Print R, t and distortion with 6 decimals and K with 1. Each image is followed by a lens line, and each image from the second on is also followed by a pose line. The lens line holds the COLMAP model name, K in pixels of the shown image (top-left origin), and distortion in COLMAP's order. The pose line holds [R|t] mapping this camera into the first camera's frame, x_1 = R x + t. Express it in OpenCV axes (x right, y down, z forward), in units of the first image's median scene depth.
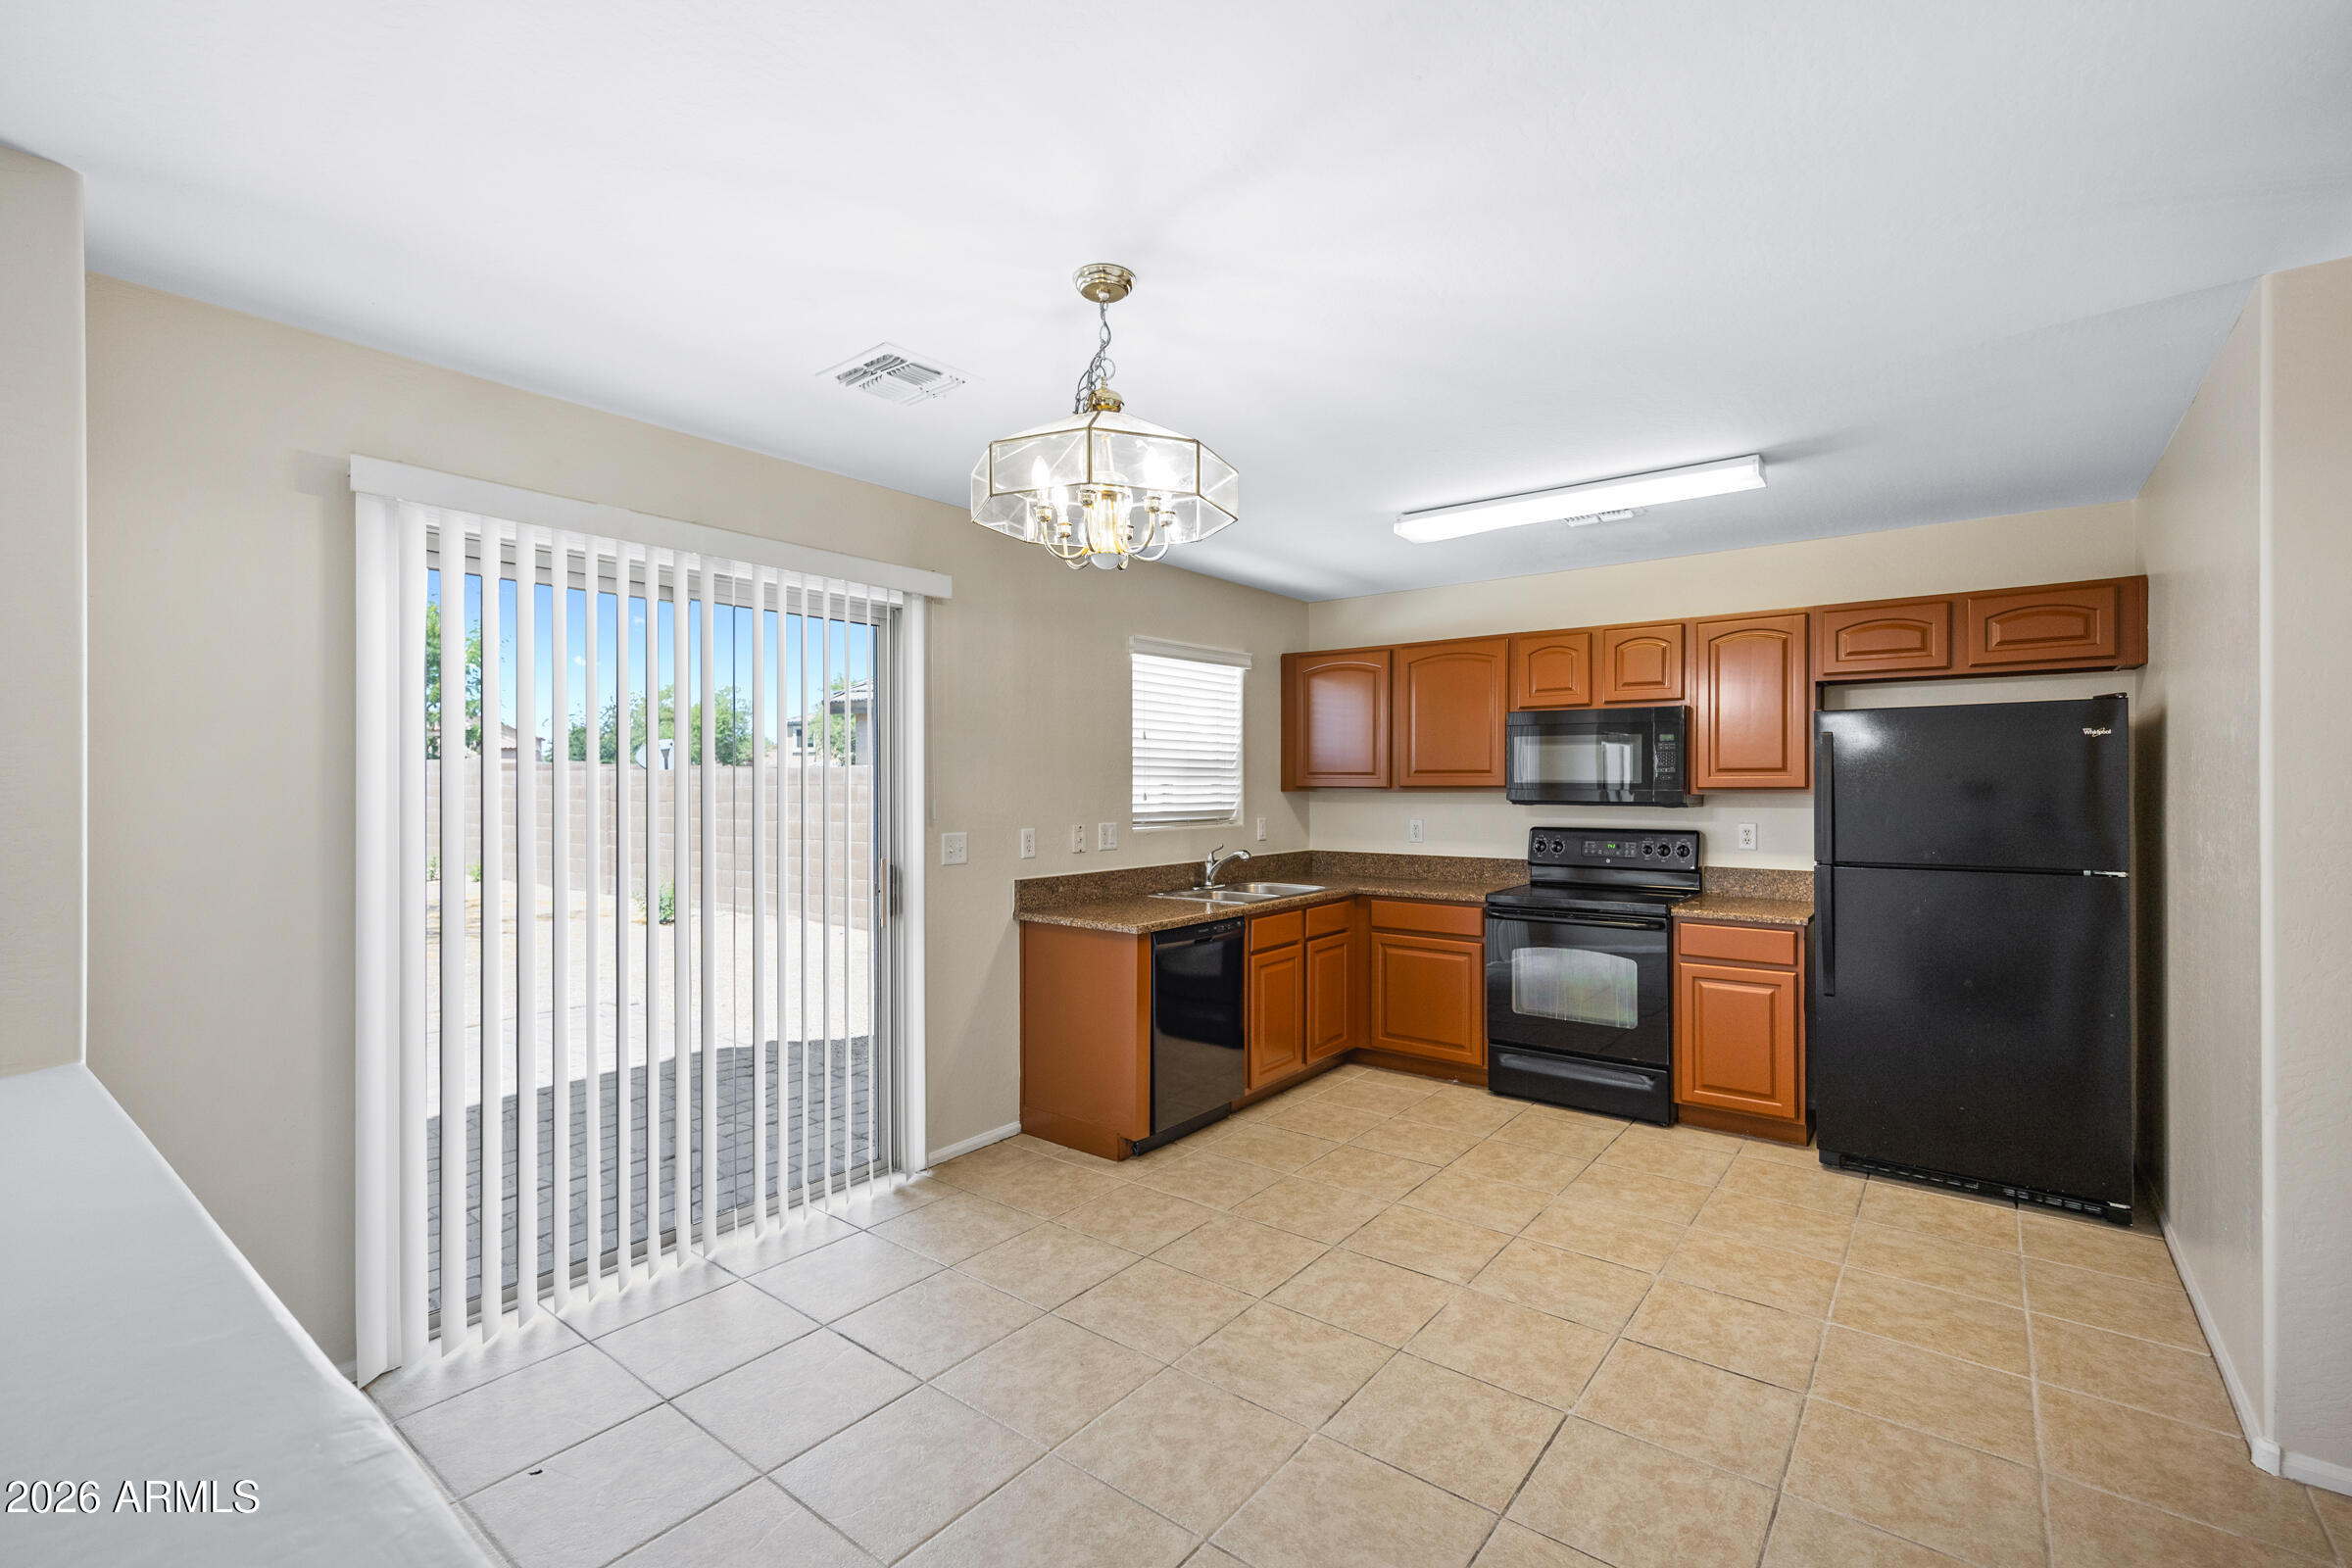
lens RADIAL K [[1033.5, 0, 1176.0], [0, 1033.5, 784.0], [0, 0, 1]] dist [0.000724, 0.000049]
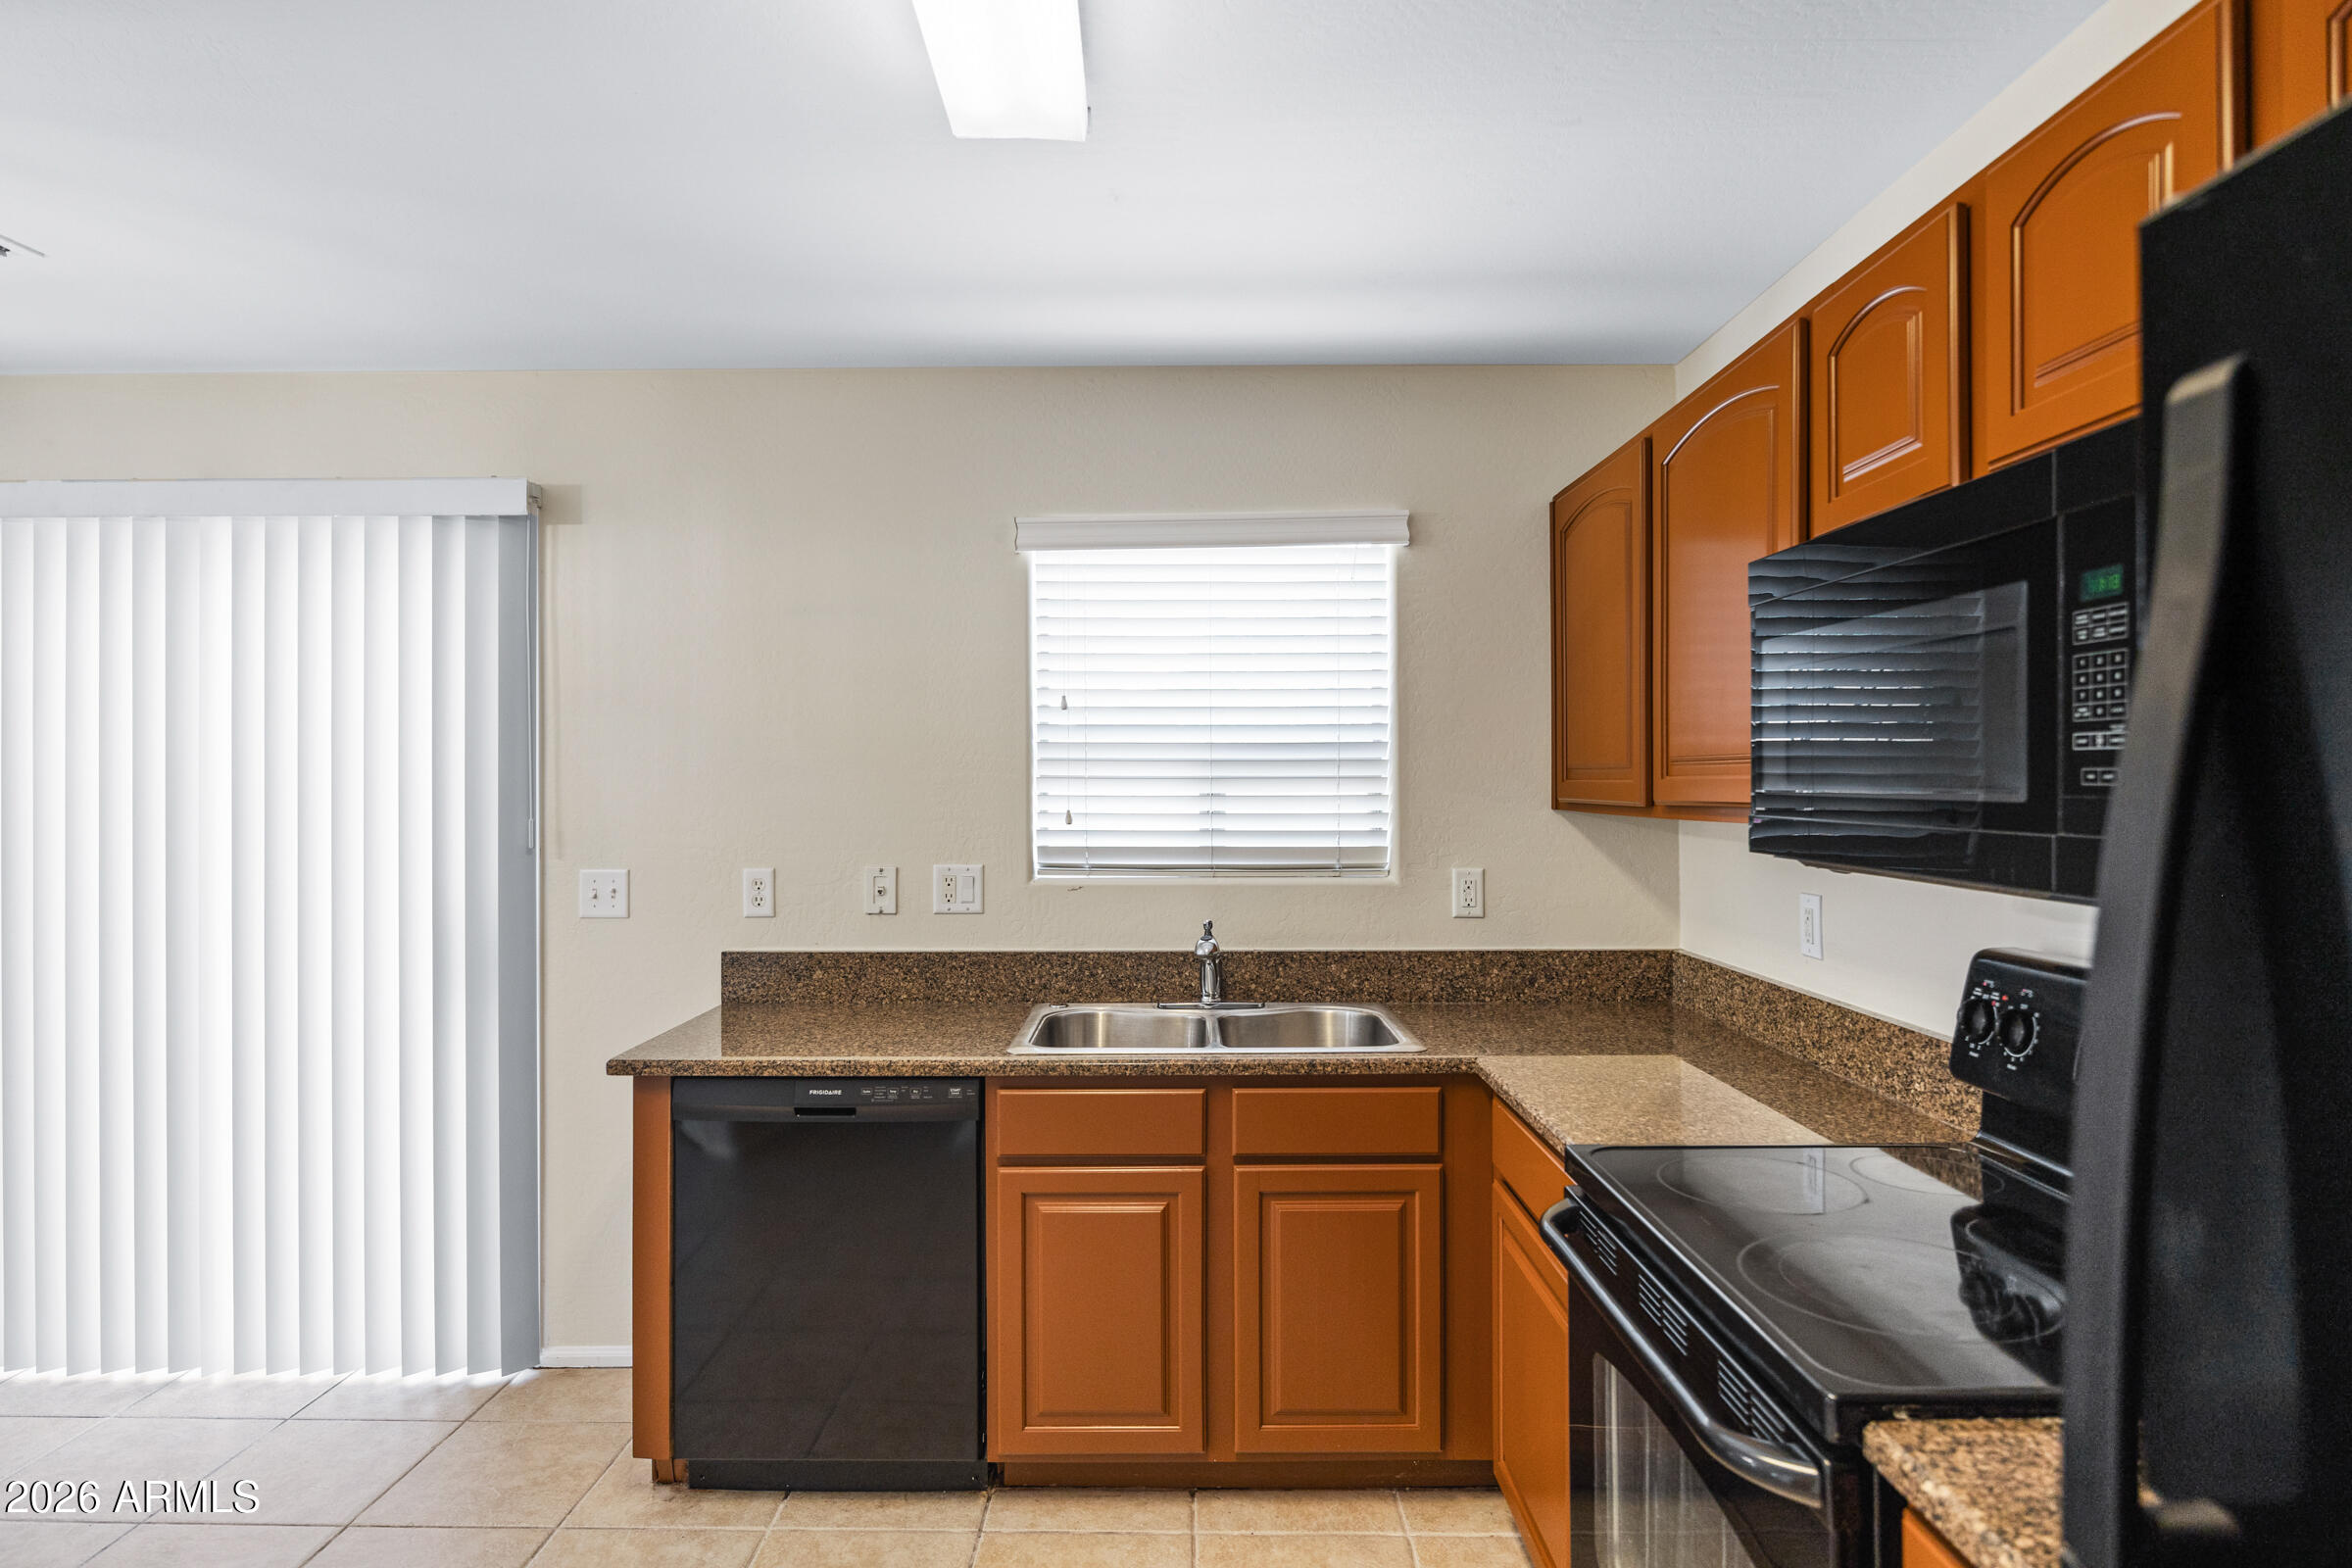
lens RADIAL K [[1351.2, 0, 1176.0], [0, 1351.2, 784.0], [0, 0, 1]] dist [-0.004290, -0.002015]
pose [[0.608784, -0.006177, -0.793312, 0.551370], [0.002206, 0.999979, -0.006094, -0.000482], [0.793333, 0.001960, 0.608785, 0.622955]]
